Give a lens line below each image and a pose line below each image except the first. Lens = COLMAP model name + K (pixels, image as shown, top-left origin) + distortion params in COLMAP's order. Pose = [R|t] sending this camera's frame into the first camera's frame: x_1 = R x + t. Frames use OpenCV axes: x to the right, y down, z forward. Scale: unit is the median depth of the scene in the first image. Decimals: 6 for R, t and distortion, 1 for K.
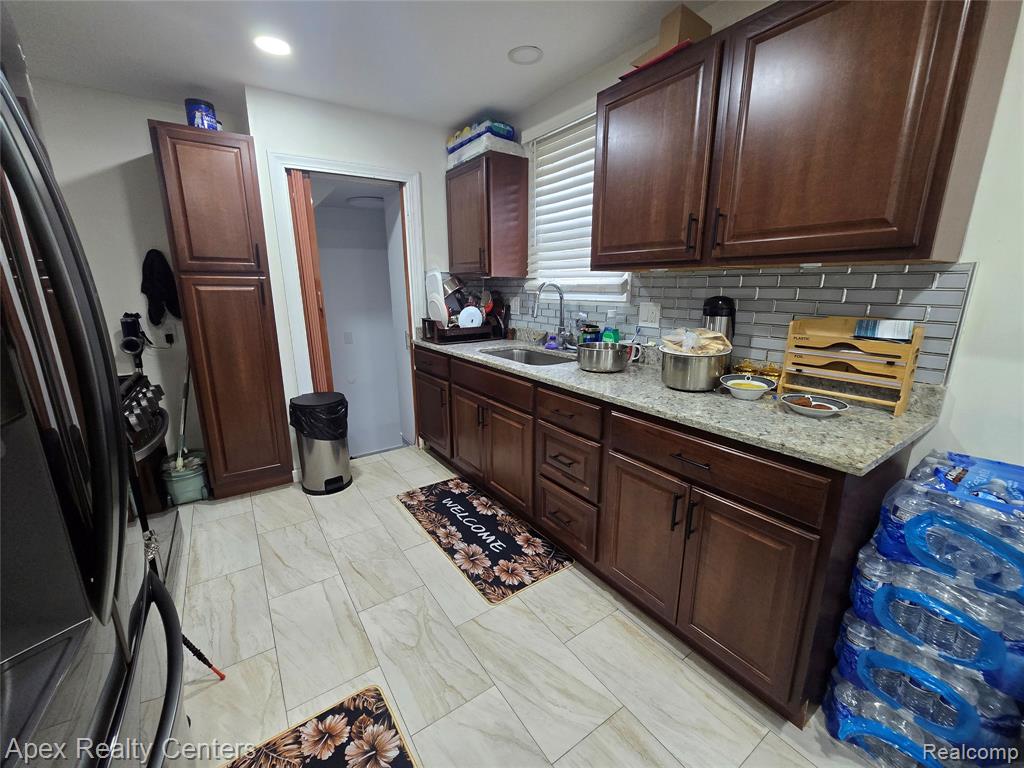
lens RADIAL K [[421.4, 0, 510.5], [0, 421.4, 388.6], [0, 0, 1]] dist [-0.004670, -0.000226]
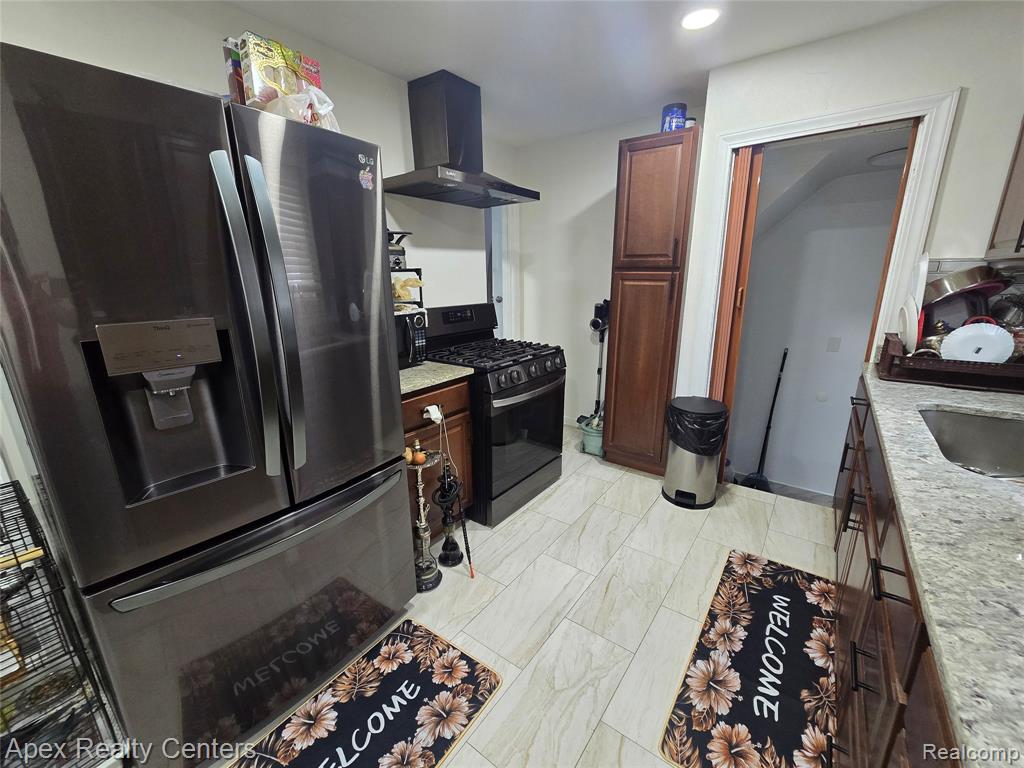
lens RADIAL K [[420.1, 0, 510.3], [0, 420.1, 389.4], [0, 0, 1]] dist [-0.011392, 0.003560]
pose [[0.325982, 0.253096, -0.910867, 0.285991], [-0.214016, 0.958240, 0.189667, -0.115580], [0.920833, 0.133113, 0.366535, 0.350035]]
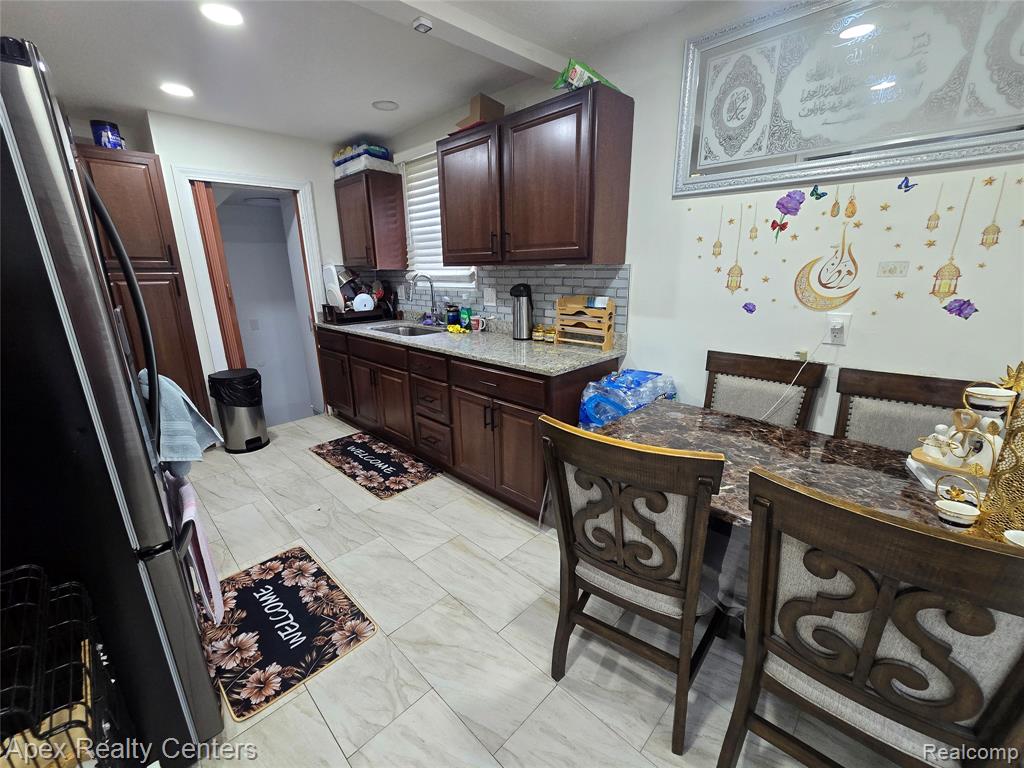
lens RADIAL K [[420.1, 0, 510.3], [0, 420.1, 389.4], [0, 0, 1]] dist [-0.011392, 0.003560]
pose [[0.981499, -0.060911, 0.181523, 0.120117], [0.054404, 0.997693, 0.040618, 0.077926], [-0.183578, -0.029991, 0.982548, -0.392137]]
